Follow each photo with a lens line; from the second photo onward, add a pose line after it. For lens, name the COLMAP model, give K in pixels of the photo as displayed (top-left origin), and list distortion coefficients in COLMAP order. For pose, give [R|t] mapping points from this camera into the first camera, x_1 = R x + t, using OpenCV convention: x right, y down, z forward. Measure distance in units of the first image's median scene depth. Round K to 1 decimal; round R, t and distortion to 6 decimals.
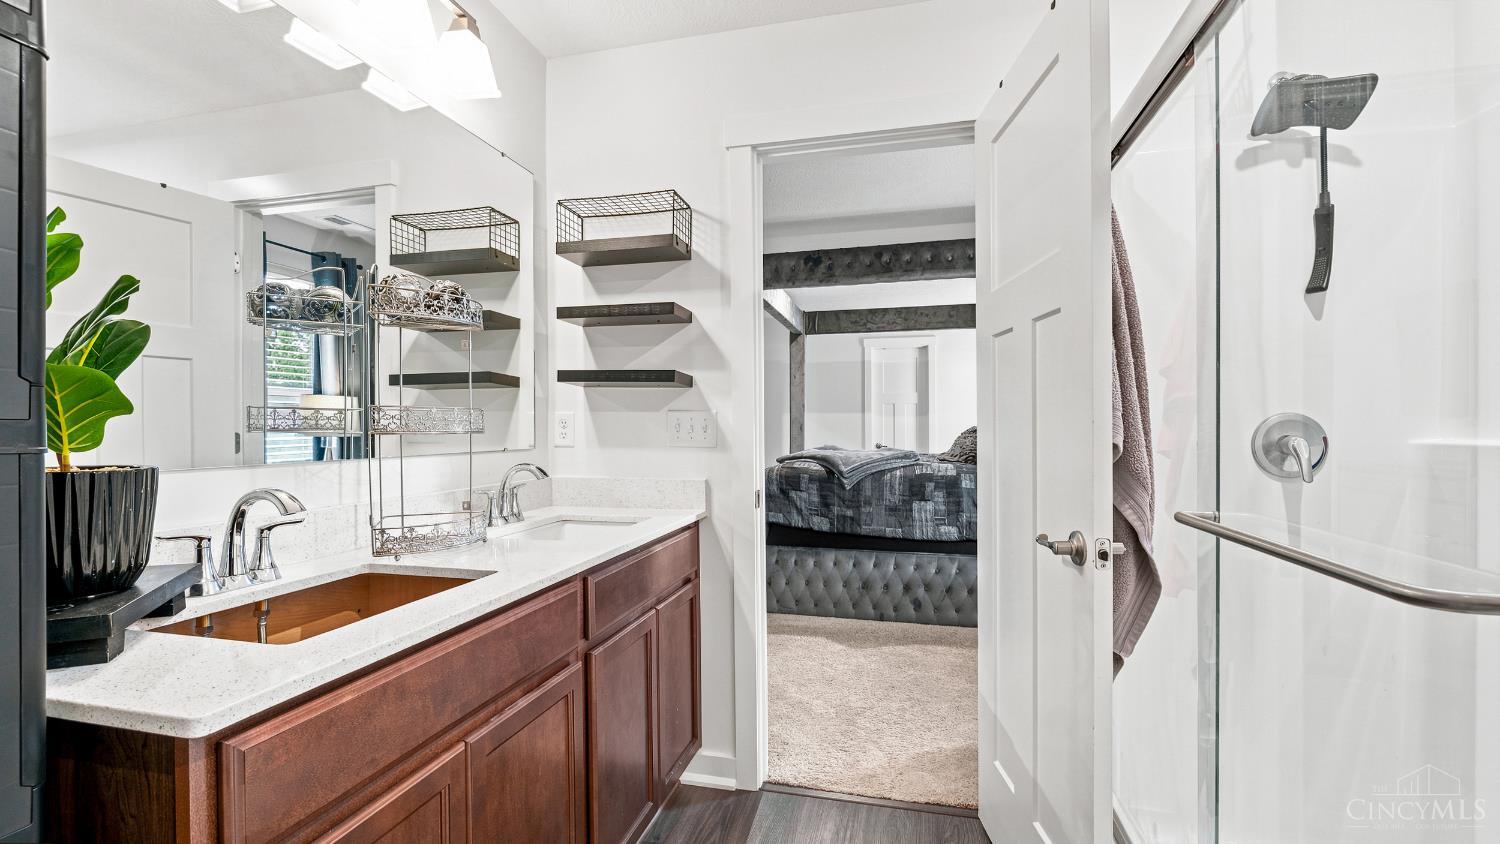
lens RADIAL K [[650.4, 0, 750.4], [0, 650.4, 425.5], [0, 0, 1]] dist [-0.003293, -0.000545]
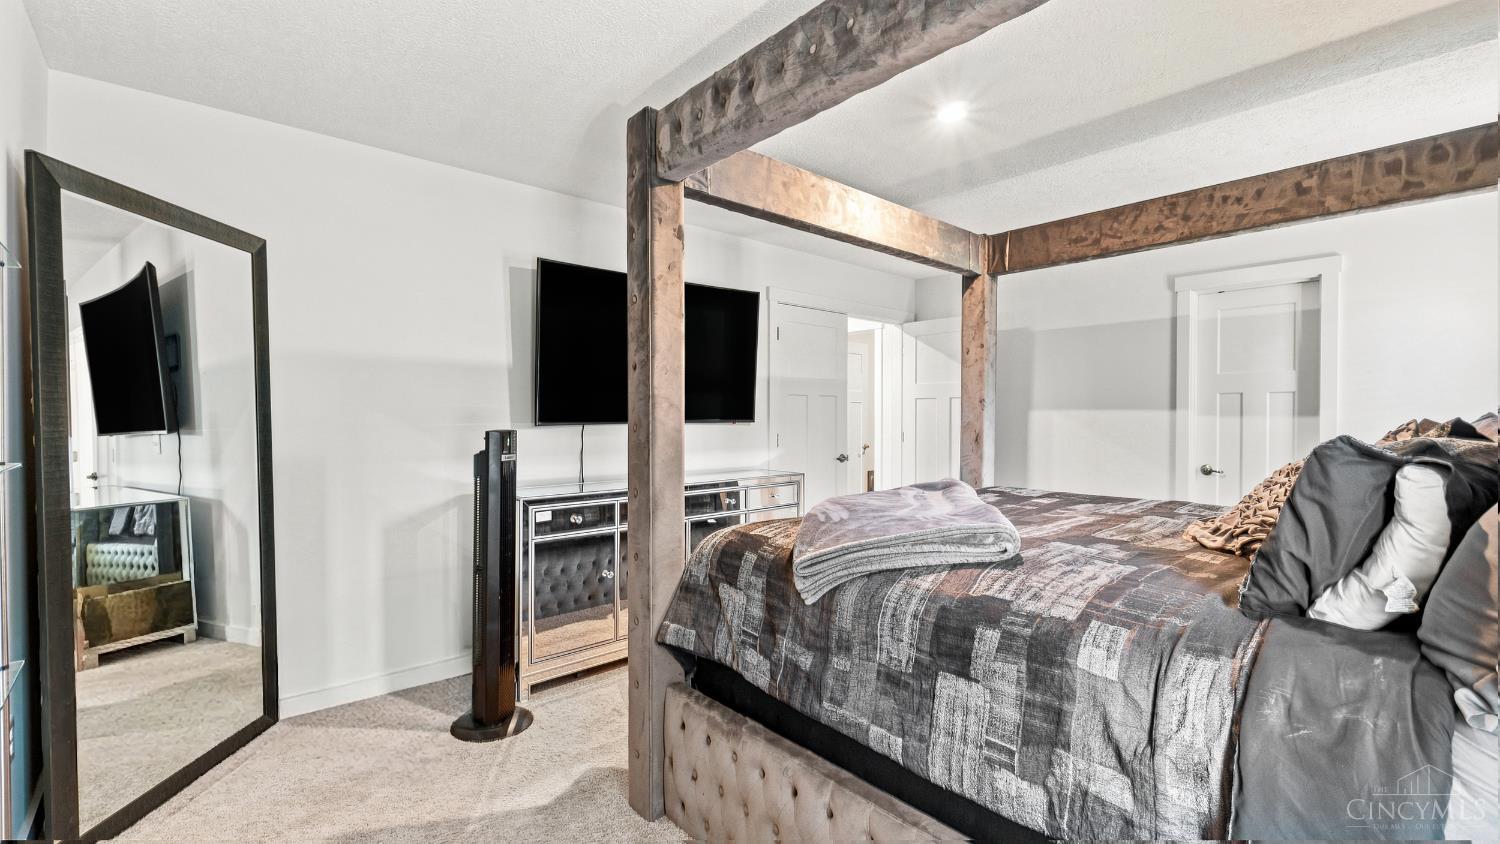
lens RADIAL K [[650.4, 0, 750.4], [0, 650.4, 425.5], [0, 0, 1]] dist [-0.003293, -0.000545]
pose [[0.828715, 0.013594, -0.559506, 0.356405], [-0.004616, 0.999837, 0.017455, -0.026600], [0.559652, -0.011882, 0.828643, 0.627363]]
